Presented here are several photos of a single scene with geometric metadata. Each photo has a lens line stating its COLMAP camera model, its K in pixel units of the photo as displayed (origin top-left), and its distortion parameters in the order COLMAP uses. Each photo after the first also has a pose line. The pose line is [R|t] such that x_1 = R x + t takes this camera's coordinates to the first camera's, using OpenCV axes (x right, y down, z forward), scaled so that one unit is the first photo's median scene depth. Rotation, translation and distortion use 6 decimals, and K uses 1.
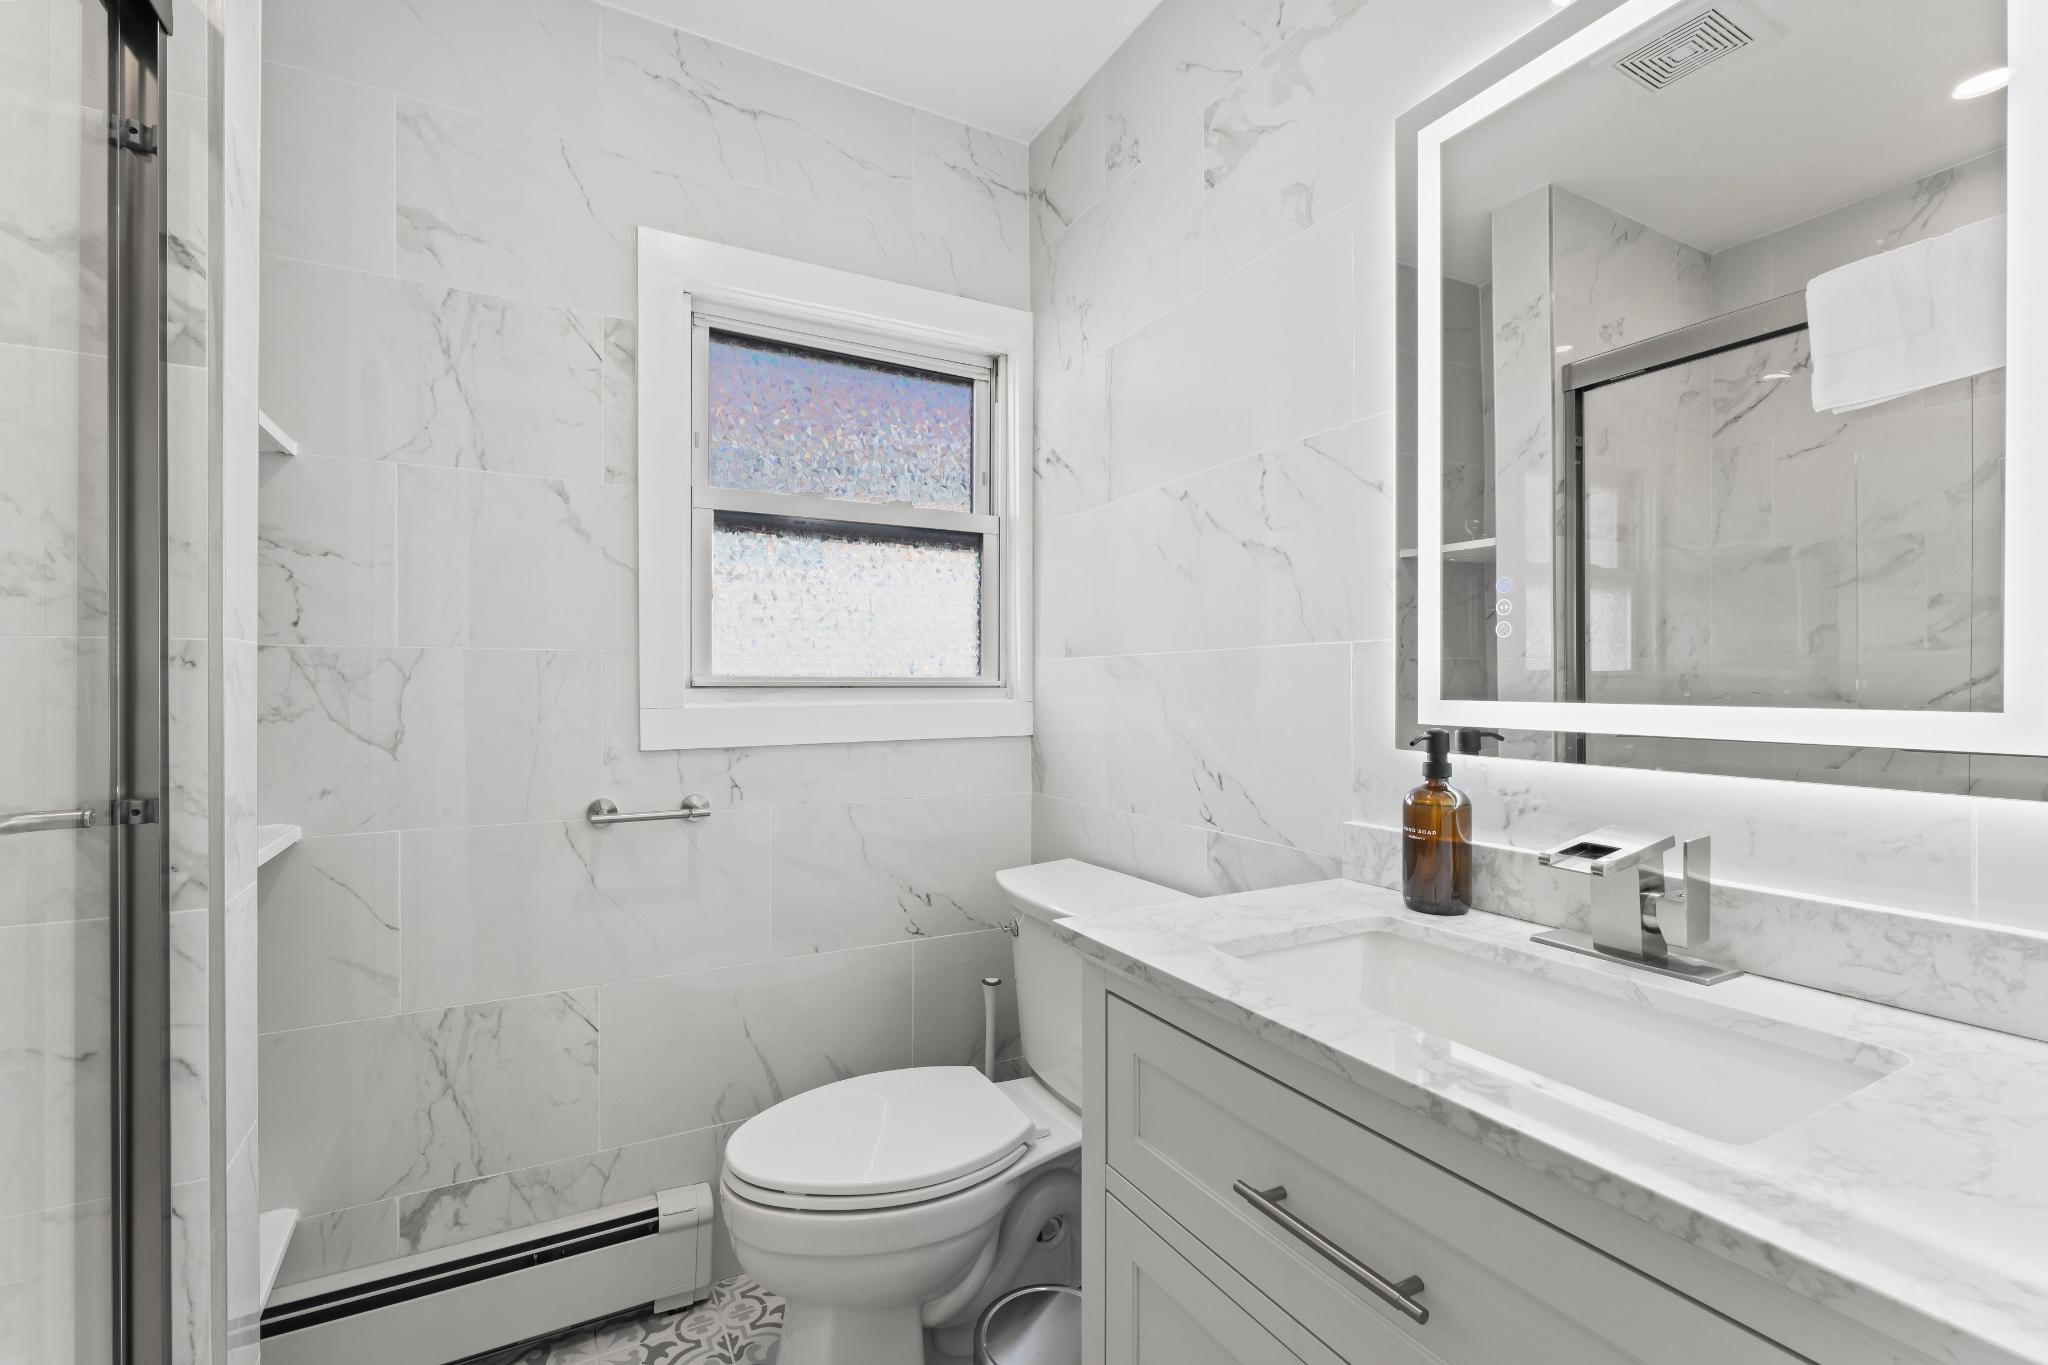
lens RADIAL K [[889.3, 0, 1017.3], [0, 889.3, 688.3], [0, 0, 1]] dist [-0.002669, -0.001241]
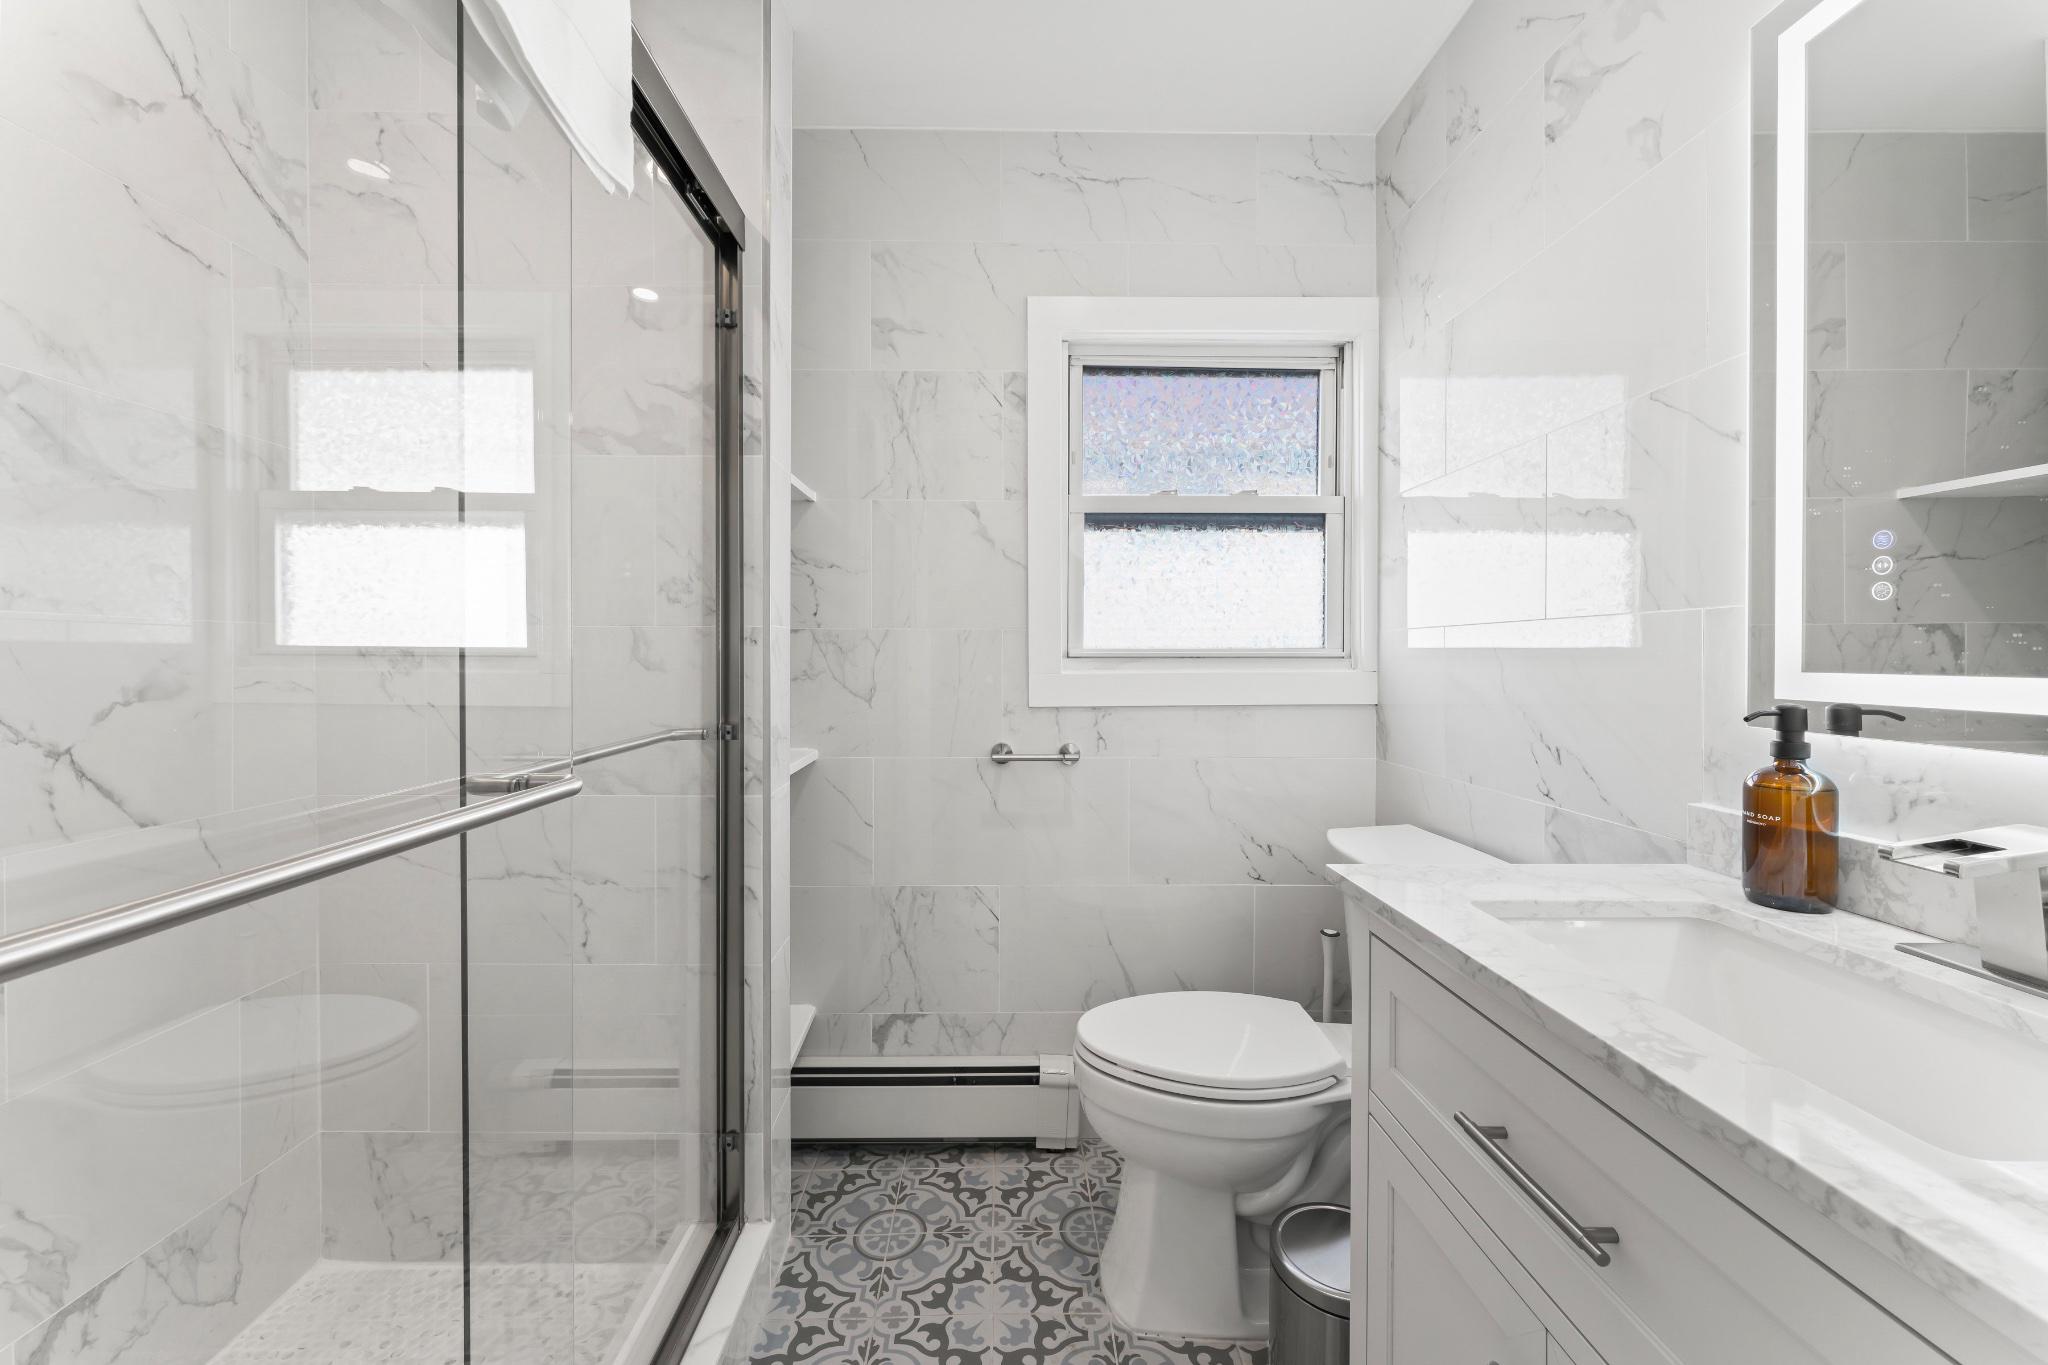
lens RADIAL K [[837.1, 0, 1018.6], [0, 837.1, 663.7], [0, 0, 1]] dist [0.000328, -0.000025]
pose [[0.886299, 0.004858, -0.463088, 0.140457], [-0.002676, 0.999982, 0.005369, 0.001968], [0.463105, -0.003519, 0.886296, -0.088052]]
